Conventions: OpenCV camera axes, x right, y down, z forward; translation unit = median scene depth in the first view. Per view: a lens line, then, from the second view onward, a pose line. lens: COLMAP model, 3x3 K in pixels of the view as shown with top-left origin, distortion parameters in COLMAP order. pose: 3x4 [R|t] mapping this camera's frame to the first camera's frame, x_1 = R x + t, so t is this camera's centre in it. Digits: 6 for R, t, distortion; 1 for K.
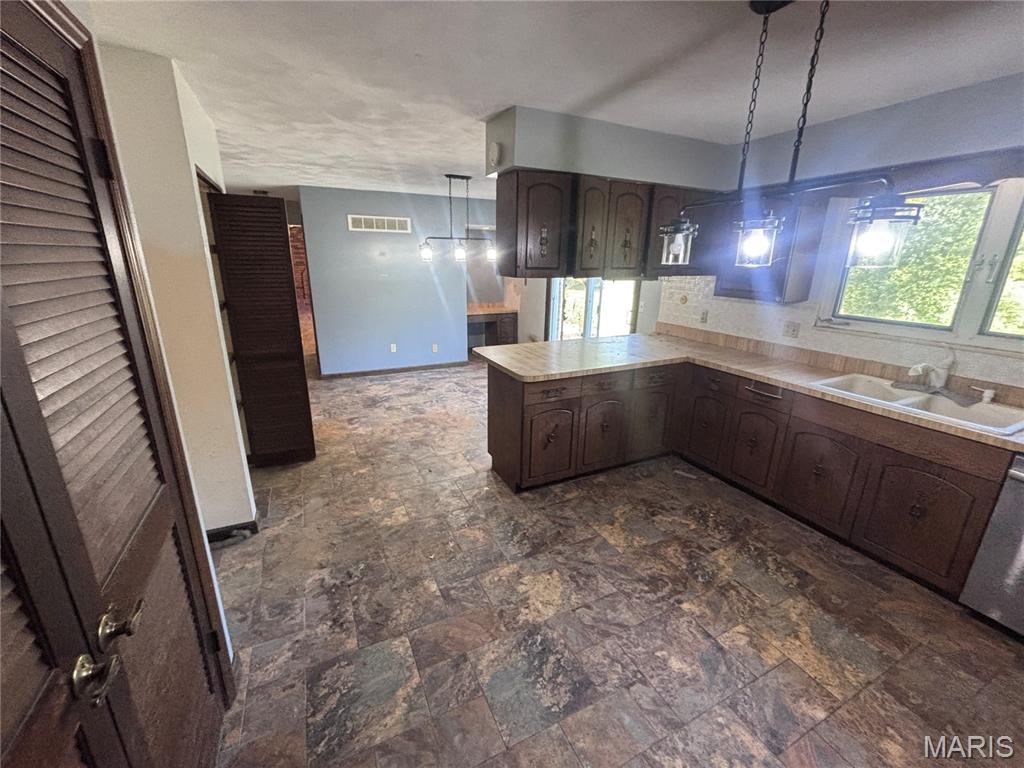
lens RADIAL K [[416.7, 0, 510.5], [0, 416.7, 381.1], [0, 0, 1]] dist [0.003736, 0.000456]
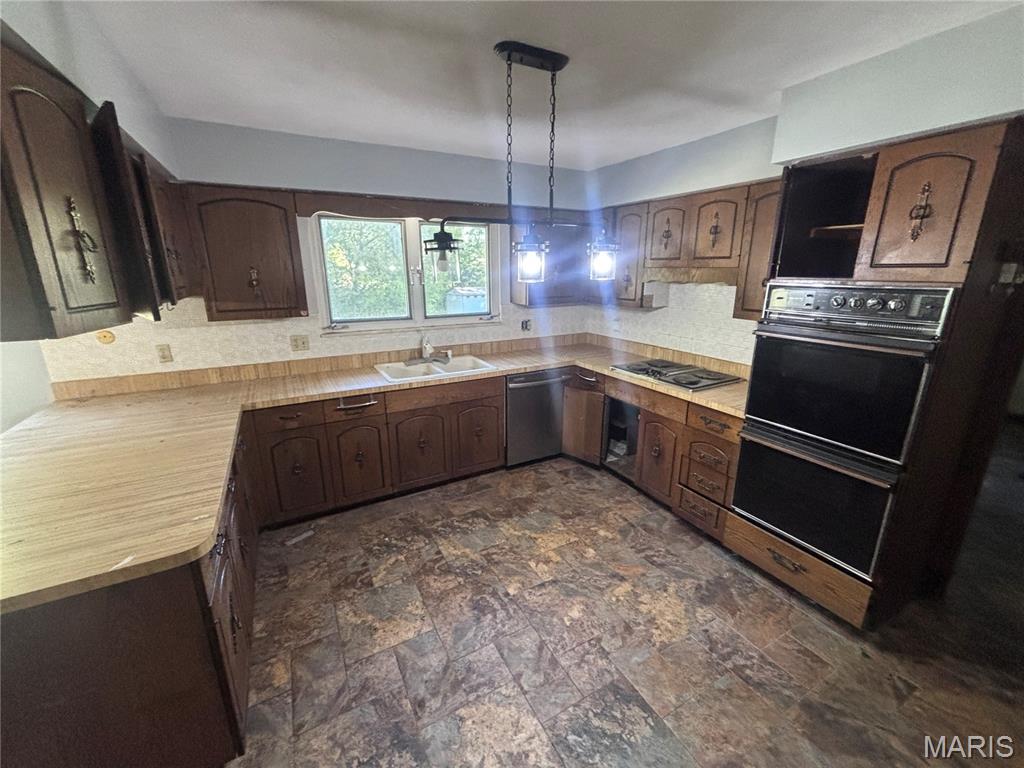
lens RADIAL K [[416.7, 0, 511.3], [0, 416.7, 385.7], [0, 0, 1]] dist [0.003736, 0.000456]
pose [[-0.044913, -0.286831, 0.956928, -0.434480], [0.283749, 0.914780, 0.287515, -0.245500], [-0.957846, 0.284441, 0.040302, 0.743124]]
